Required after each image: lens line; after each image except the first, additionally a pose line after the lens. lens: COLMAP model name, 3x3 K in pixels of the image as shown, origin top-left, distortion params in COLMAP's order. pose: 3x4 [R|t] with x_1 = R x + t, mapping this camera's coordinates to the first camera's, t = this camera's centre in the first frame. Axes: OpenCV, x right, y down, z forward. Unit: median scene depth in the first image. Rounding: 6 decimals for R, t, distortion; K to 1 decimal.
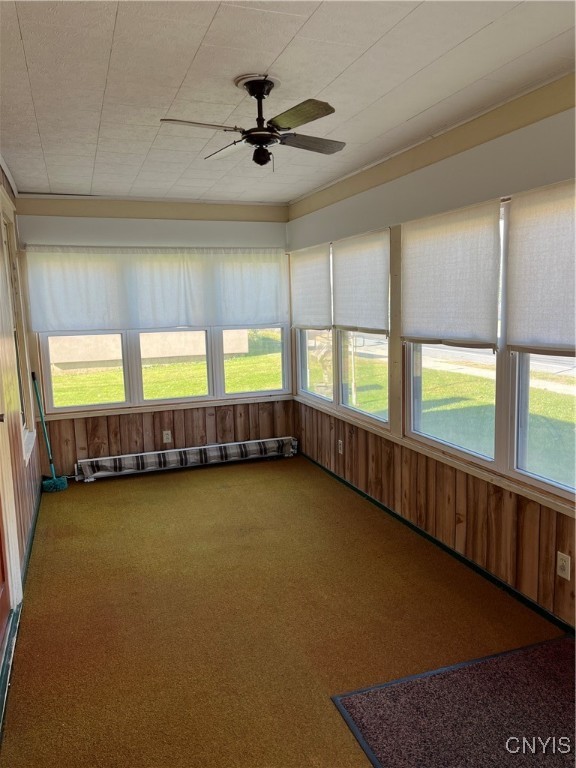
lens RADIAL K [[579.0, 0, 287.8], [0, 579.0, 379.7], [0, 0, 1]] dist [0.045611, -0.066353]
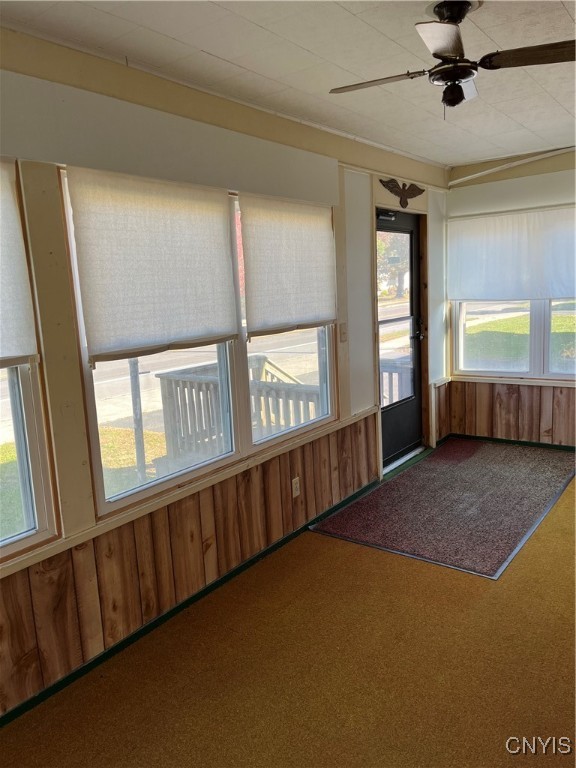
lens RADIAL K [[579.0, 0, 287.8], [0, 579.0, 379.7], [0, 0, 1]] dist [0.045611, -0.066353]
pose [[-0.558430, -0.079771, 0.825707, -0.464848], [0.174964, 0.961649, 0.211233, -0.158617], [-0.810891, 0.262427, -0.523057, 1.281242]]
